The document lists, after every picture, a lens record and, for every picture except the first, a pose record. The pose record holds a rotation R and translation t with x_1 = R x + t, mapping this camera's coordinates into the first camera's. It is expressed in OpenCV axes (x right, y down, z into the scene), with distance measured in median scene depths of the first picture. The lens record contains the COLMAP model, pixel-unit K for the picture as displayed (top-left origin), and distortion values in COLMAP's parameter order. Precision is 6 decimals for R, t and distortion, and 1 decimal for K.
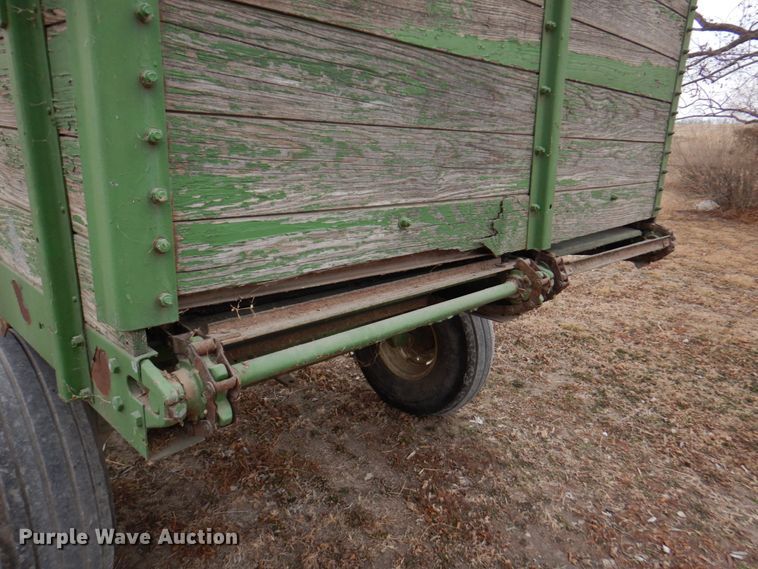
lens RADIAL K [[546.9, 0, 379.0], [0, 546.9, 284.5], [0, 0, 1]] dist [0.044056, 0.001515]
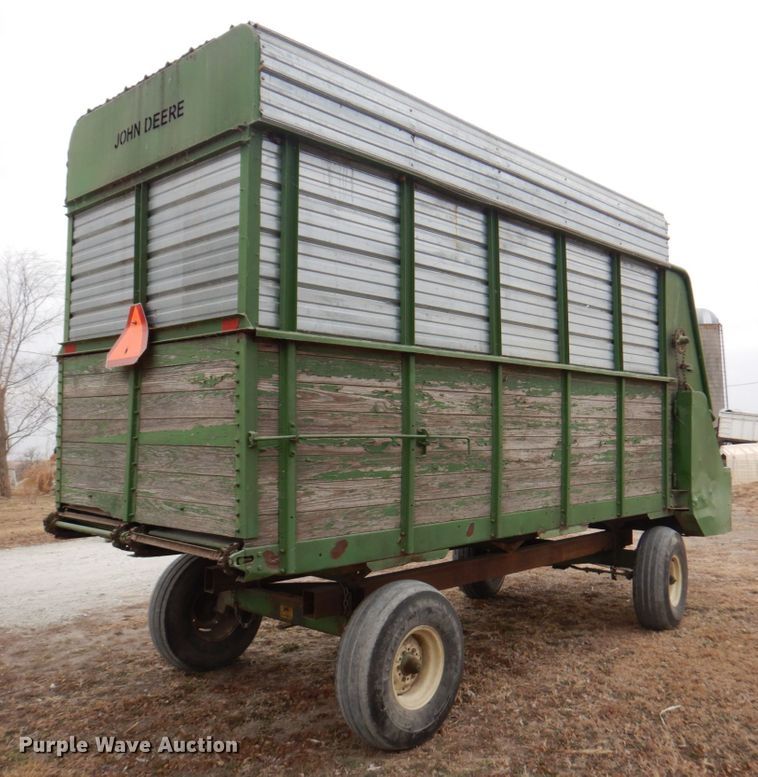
lens RADIAL K [[764.3, 0, 410.6], [0, 764.3, 400.4], [0, 0, 1]] dist [0.018710, 0.004982]
pose [[0.016292, -0.084697, -0.996274, 1.931751], [-0.265900, 0.960159, -0.085975, -0.321621], [0.963863, 0.266310, -0.006878, 1.143259]]
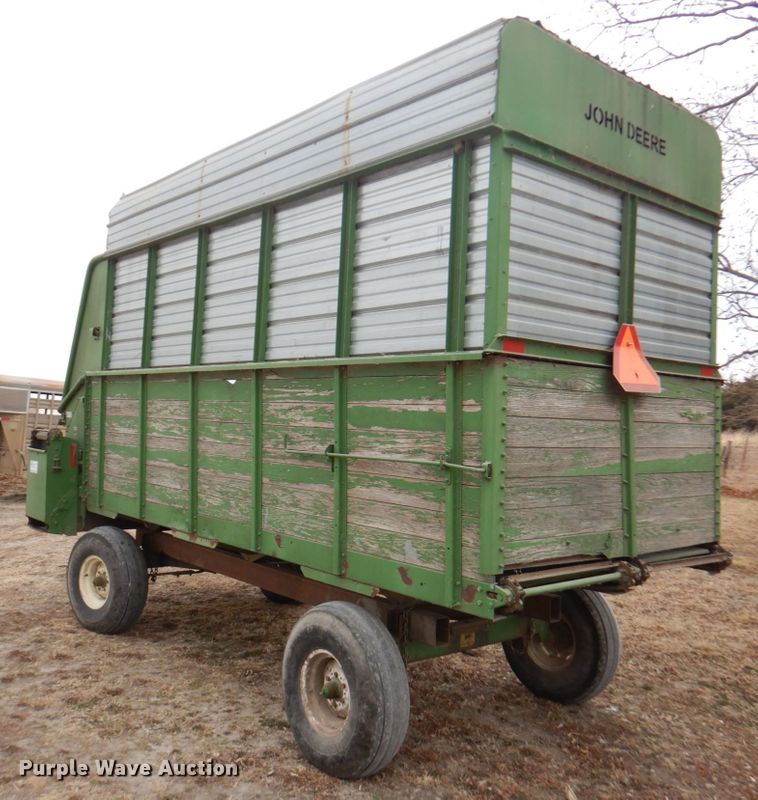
lens RADIAL K [[791.2, 0, 377.9], [0, 791.2, 410.6], [0, 0, 1]] dist [0.051155, -0.020083]
pose [[0.995242, -0.015118, -0.096252, -0.198852], [-0.012093, 0.961083, -0.275996, 0.138361], [0.096678, 0.275847, 0.956327, -1.177246]]
